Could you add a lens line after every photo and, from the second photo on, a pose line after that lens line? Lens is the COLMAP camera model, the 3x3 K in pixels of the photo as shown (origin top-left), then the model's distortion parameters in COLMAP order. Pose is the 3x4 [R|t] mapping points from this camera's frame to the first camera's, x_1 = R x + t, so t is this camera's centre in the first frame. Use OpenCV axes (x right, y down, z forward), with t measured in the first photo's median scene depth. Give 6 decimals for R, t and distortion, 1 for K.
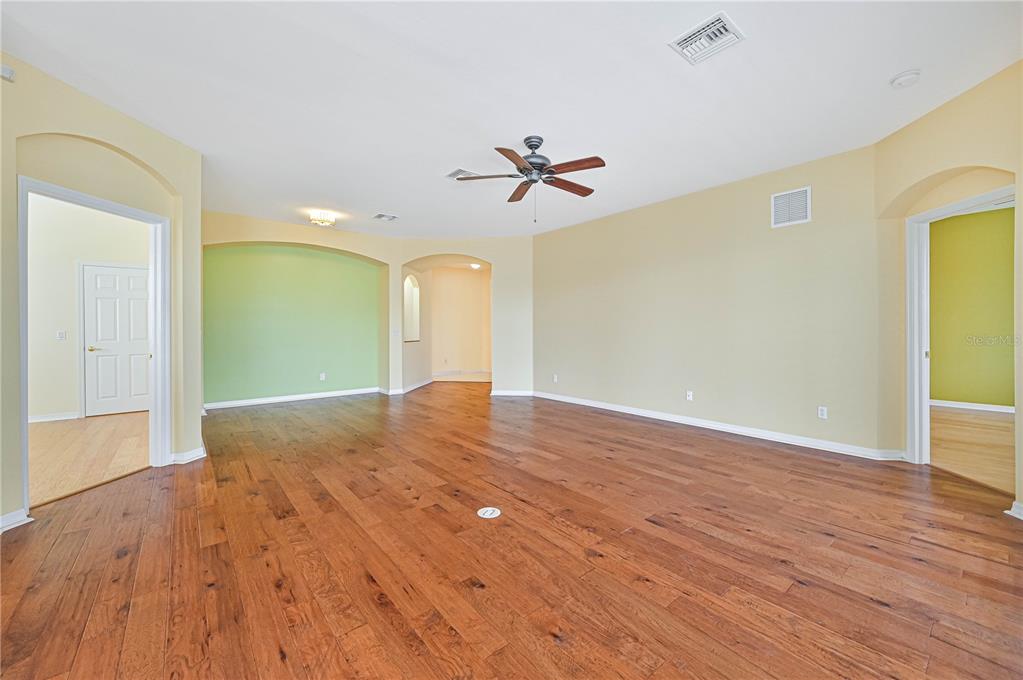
lens RADIAL K [[402.4, 0, 513.1], [0, 402.4, 331.5], [0, 0, 1]] dist [0.001343, 0.000222]
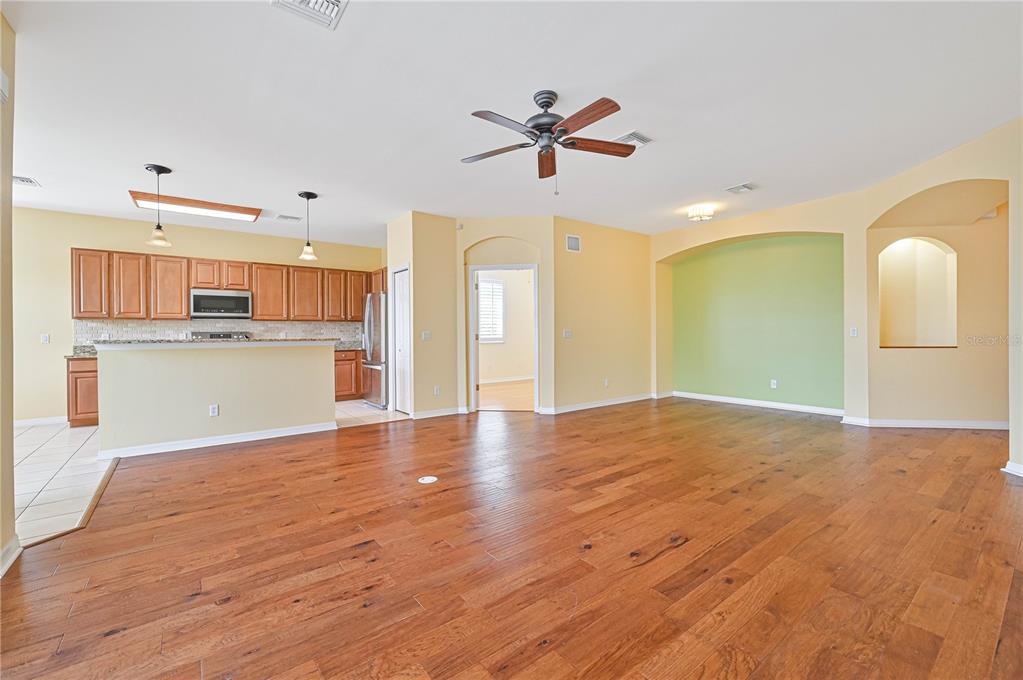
lens RADIAL K [[428.0, 0, 513.7], [0, 428.0, 335.3], [0, 0, 1]] dist [-0.000769, -0.000111]
pose [[-0.026865, 0.008995, -0.999599, 1.281417], [0.005535, 0.999946, 0.008849, -0.004784], [0.999624, -0.005295, -0.026913, 1.340195]]
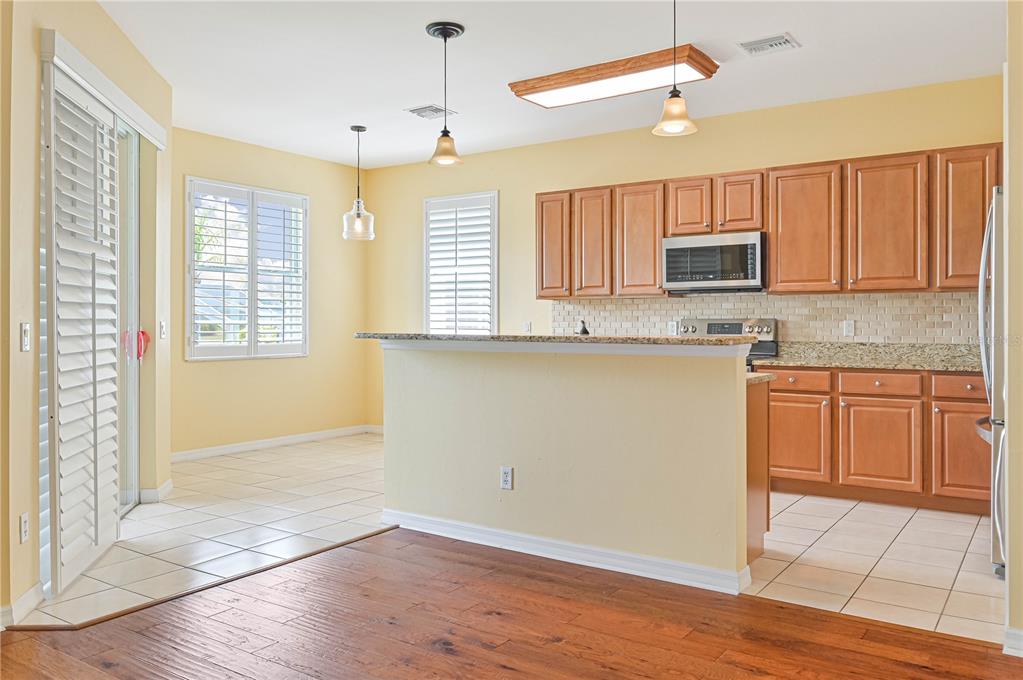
lens RADIAL K [[793.2, 0, 512.8], [0, 793.2, 329.8], [0, 0, 1]] dist [-0.003570, -0.001048]
pose [[-0.960604, 0.006906, -0.277836, -0.026965], [0.003540, 0.999914, 0.012615, -0.012411], [0.277900, 0.011135, -0.960546, 1.632427]]
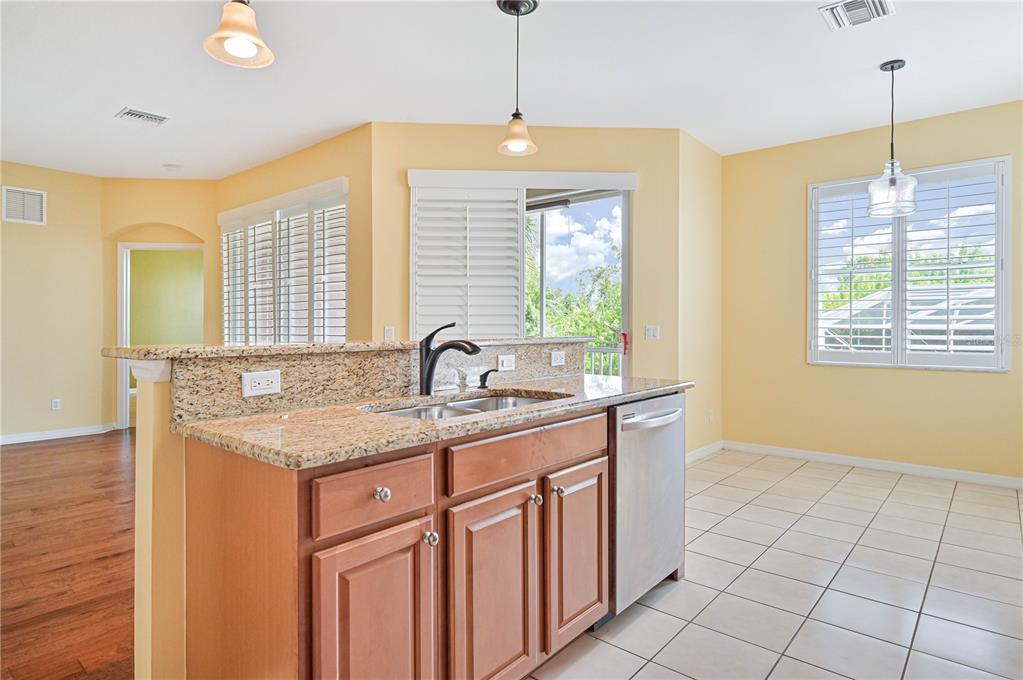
lens RADIAL K [[565.9, 0, 512.4], [0, 565.9, 334.9], [0, 0, 1]] dist [-0.002278, -0.000286]
pose [[-0.175014, -0.008100, 0.984533, -1.497134], [0.000595, 0.999965, 0.008333, 0.003355], [-0.984566, 0.002044, -0.175004, 0.088818]]
